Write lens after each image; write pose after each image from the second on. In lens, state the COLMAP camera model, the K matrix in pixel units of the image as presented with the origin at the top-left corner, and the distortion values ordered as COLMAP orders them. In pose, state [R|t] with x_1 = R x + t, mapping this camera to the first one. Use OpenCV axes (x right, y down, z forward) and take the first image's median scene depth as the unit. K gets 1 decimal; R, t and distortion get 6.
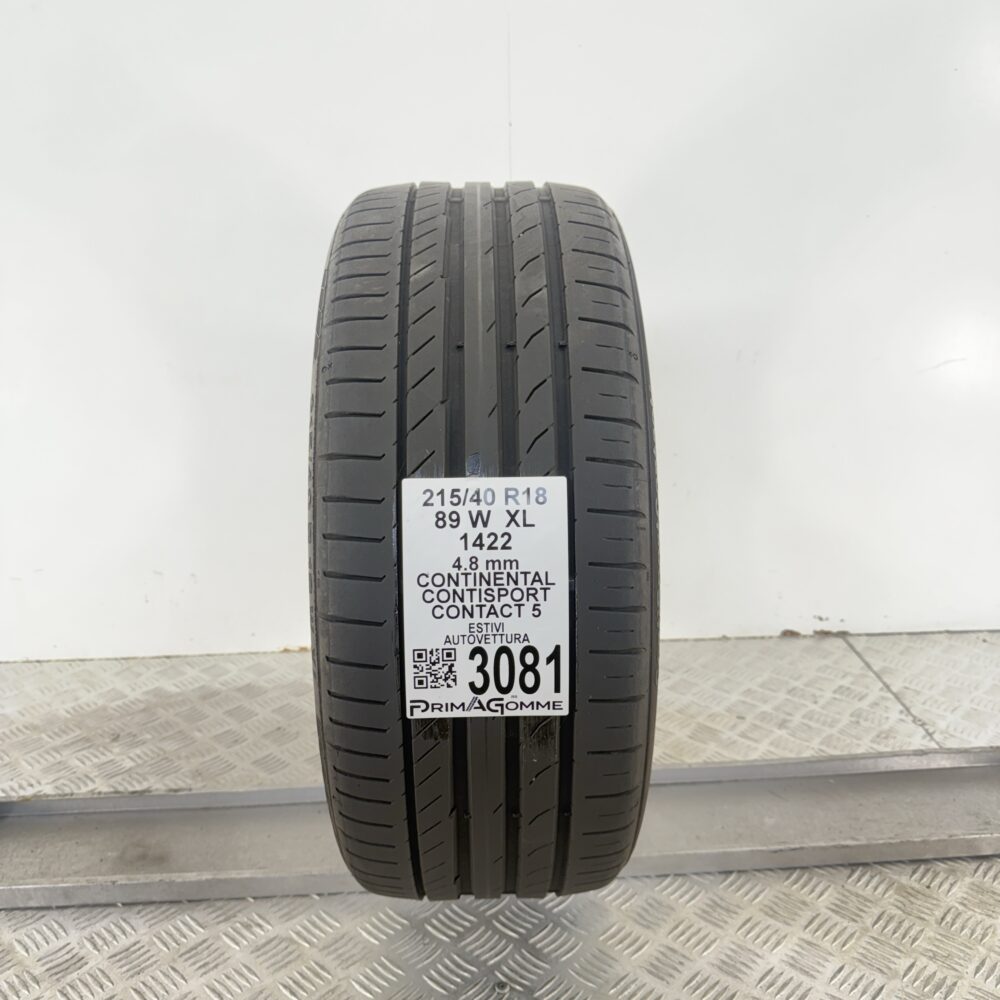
lens RADIAL K [[962.6, 0, 500.3], [0, 962.6, 499.5], [0, 0, 1]] dist [0.045384, 0.000000]
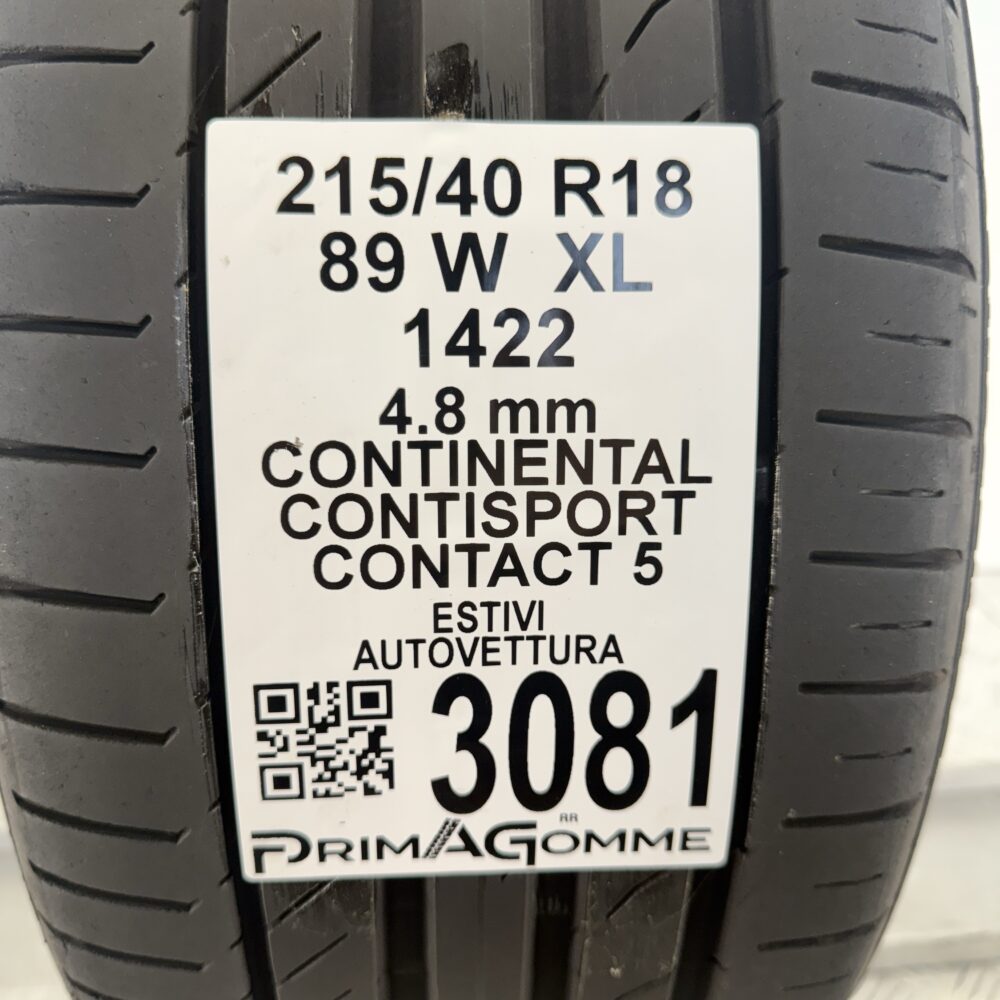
lens RADIAL K [[962.6, 0, 501.3], [0, 962.6, 498.1], [0, 0, 1]] dist [0.045384, 0.000000]
pose [[0.999134, 0.006135, 0.041156, -0.023496], [-0.009597, 0.996380, 0.084467, 0.067725], [-0.040489, -0.084788, 0.995576, 0.689163]]
